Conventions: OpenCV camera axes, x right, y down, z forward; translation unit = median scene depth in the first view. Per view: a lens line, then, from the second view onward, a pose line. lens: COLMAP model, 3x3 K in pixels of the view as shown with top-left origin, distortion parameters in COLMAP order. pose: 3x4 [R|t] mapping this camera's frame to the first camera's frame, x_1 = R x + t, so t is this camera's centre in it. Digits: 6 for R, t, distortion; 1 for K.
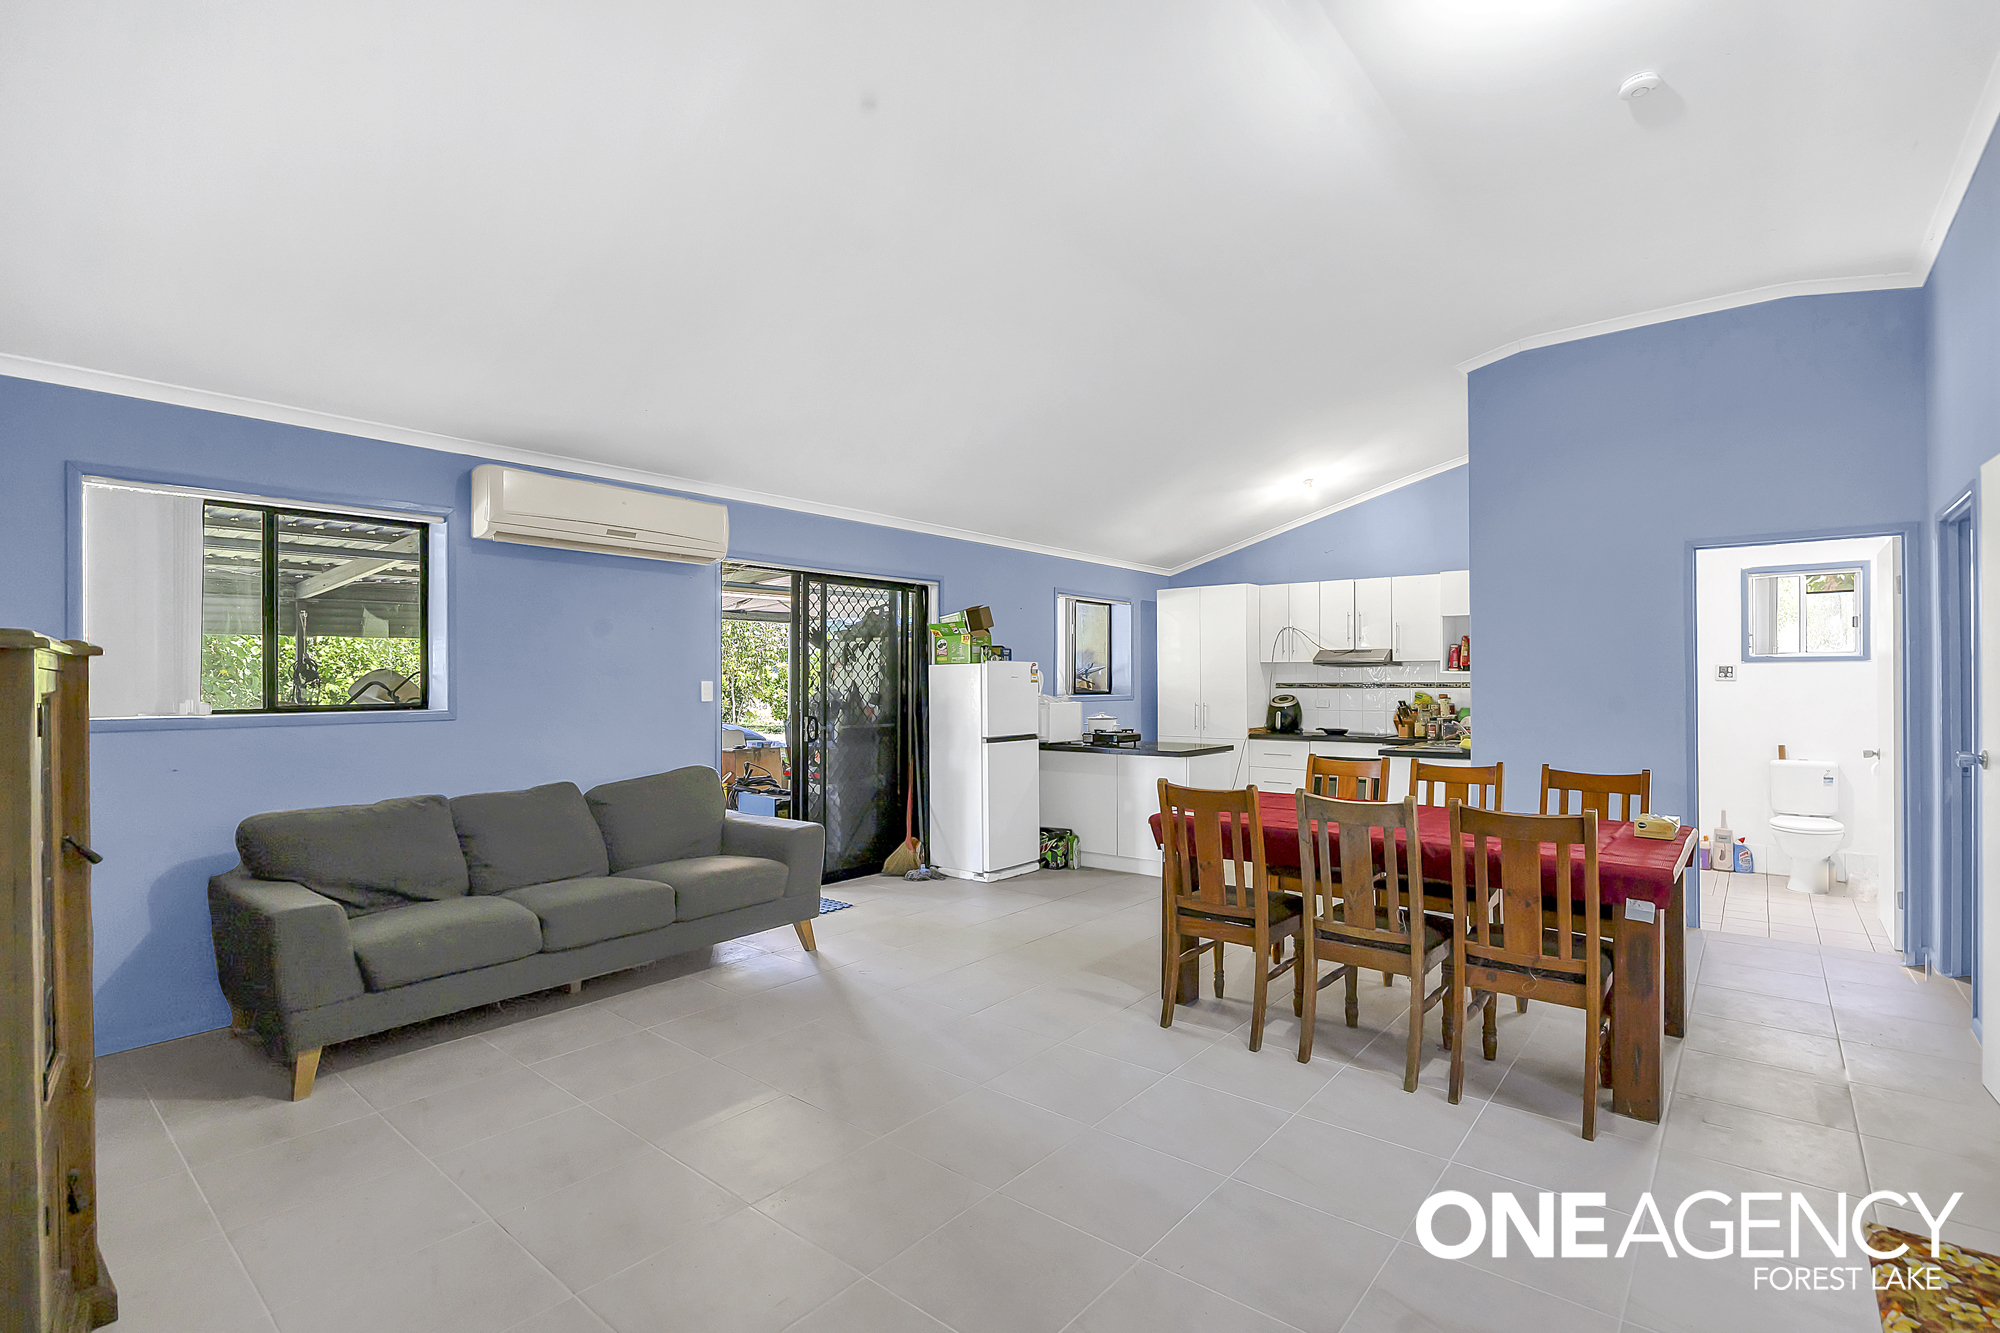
lens RADIAL K [[939.4, 0, 1000.0], [0, 939.4, 666.5], [0, 0, 1]] dist [-0.000691, -0.000010]
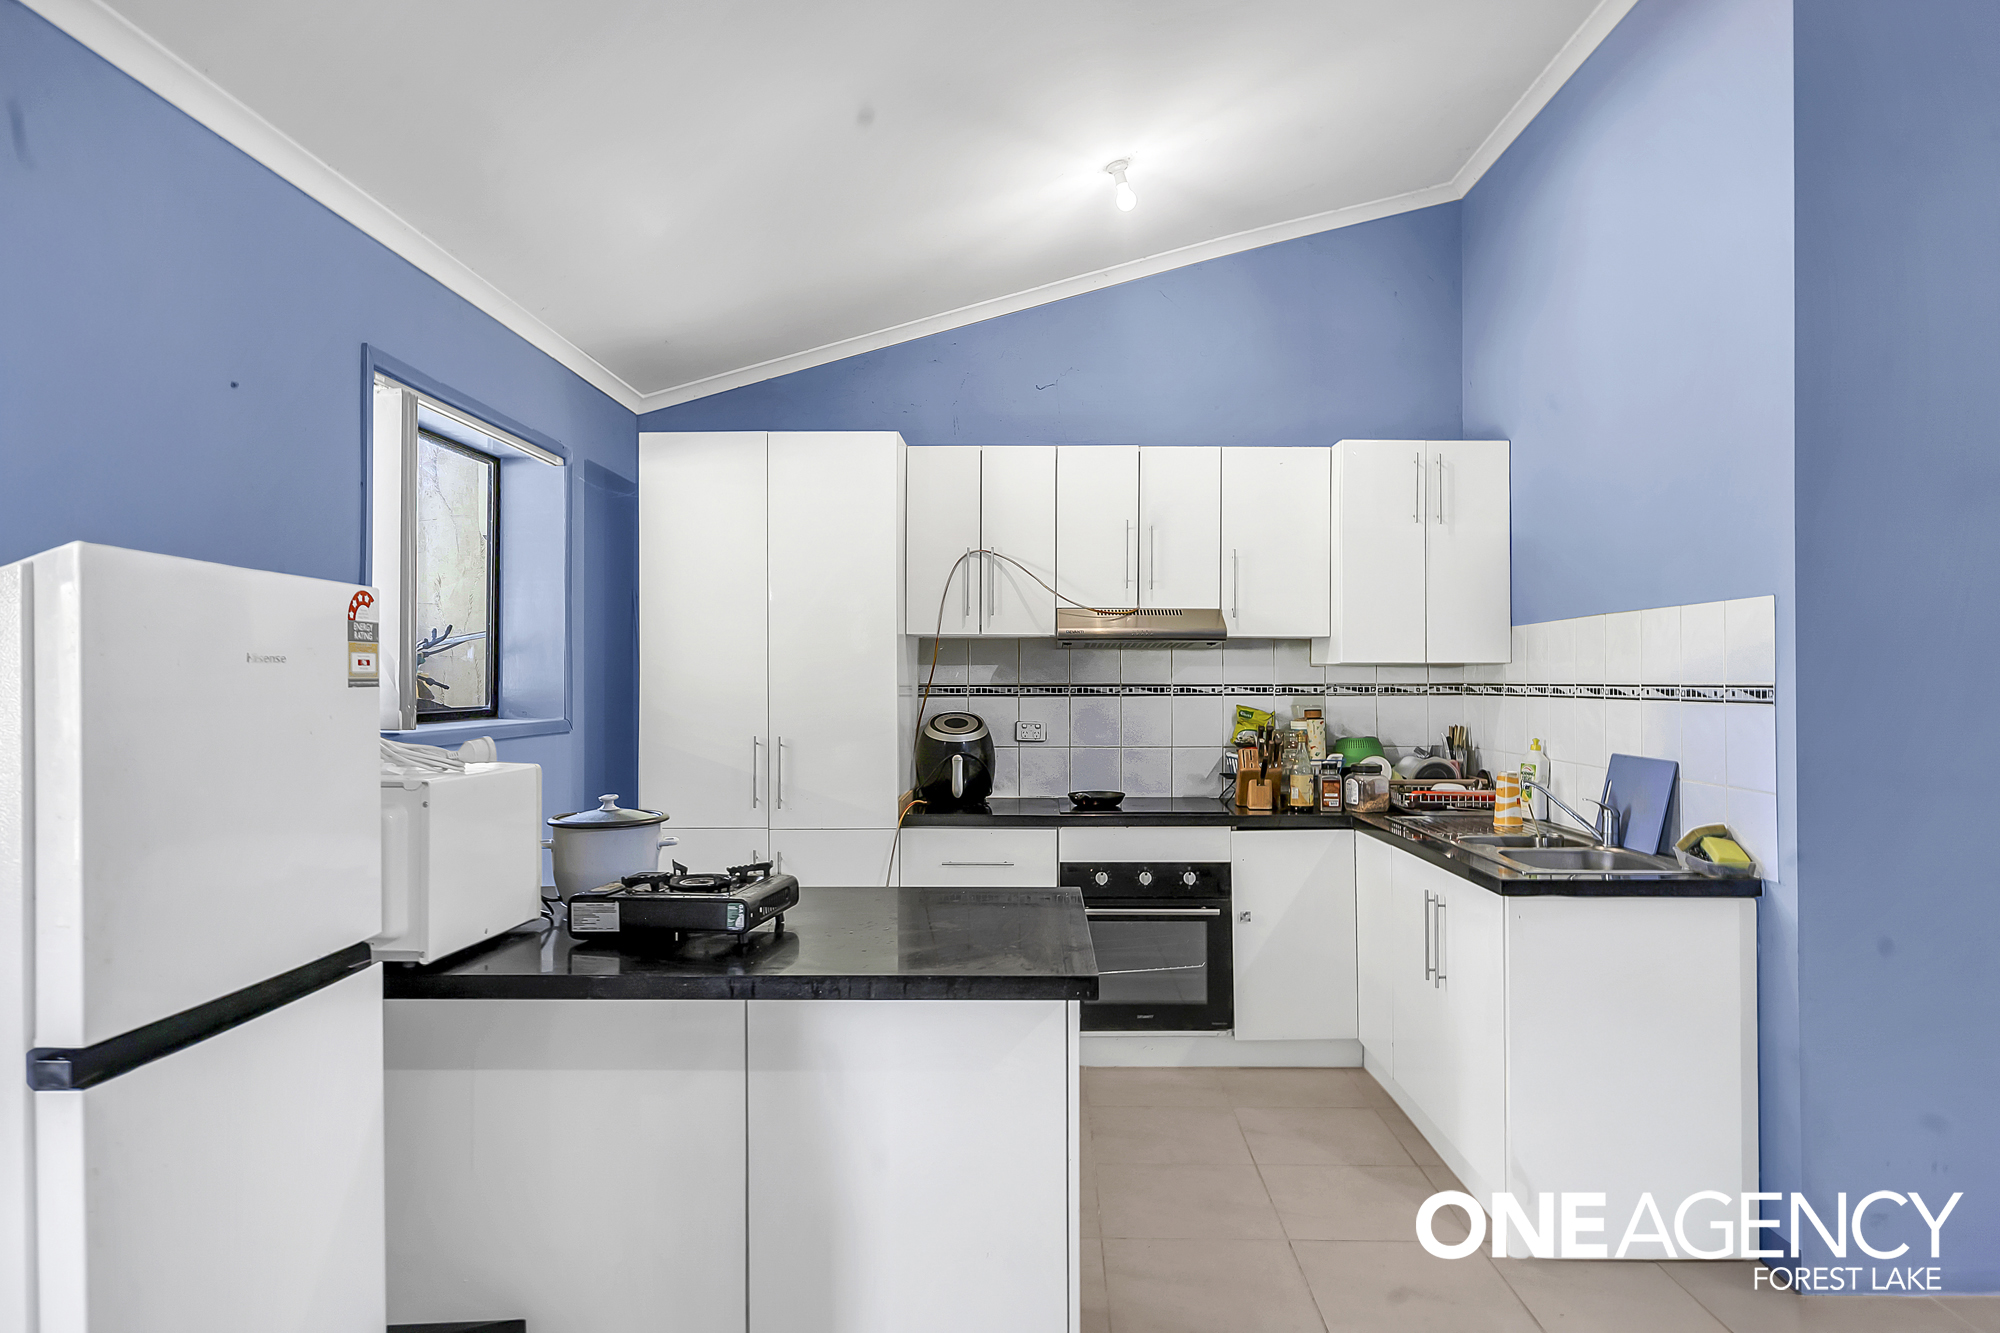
lens RADIAL K [[1206.6, 0, 1000.0], [0, 1206.6, 666.5], [0, 0, 1]] dist [-0.001961, 0.000002]
pose [[0.789840, 0.008216, 0.613258, -0.011717], [-0.011747, 0.999929, 0.001734, 0.008559], [-0.613200, -0.008573, 0.789881, 0.581687]]
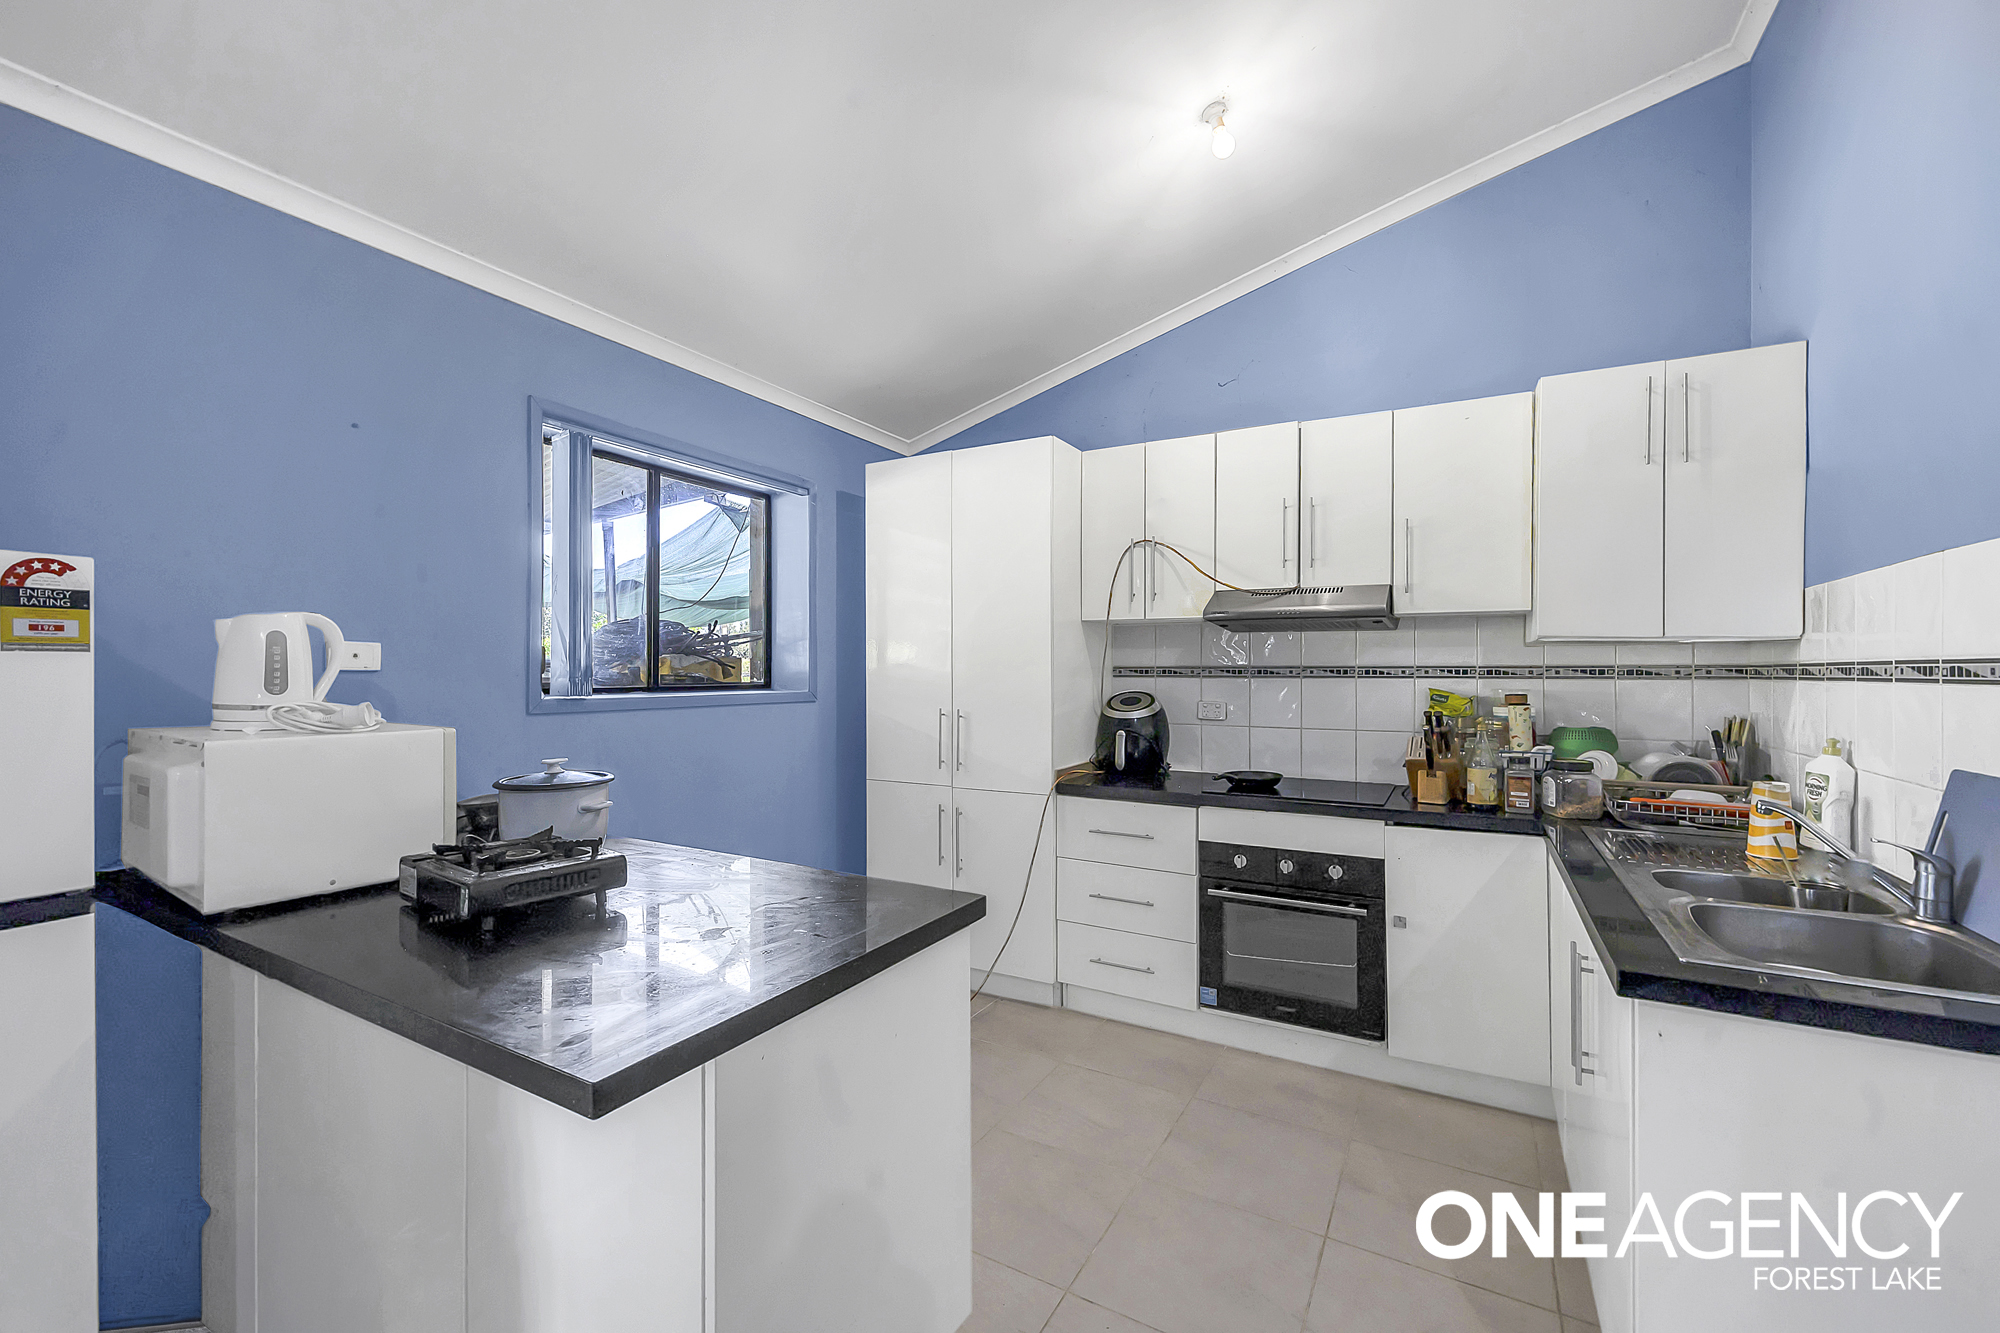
lens RADIAL K [[809.2, 0, 1000.0], [0, 809.2, 666.5], [0, 0, 1]] dist [0.001203, 0.000198]
pose [[0.985179, 0.004641, 0.171468, 0.177071], [-0.006988, 0.999890, 0.013088, 0.013545], [-0.171389, -0.014093, 0.985103, 0.642623]]
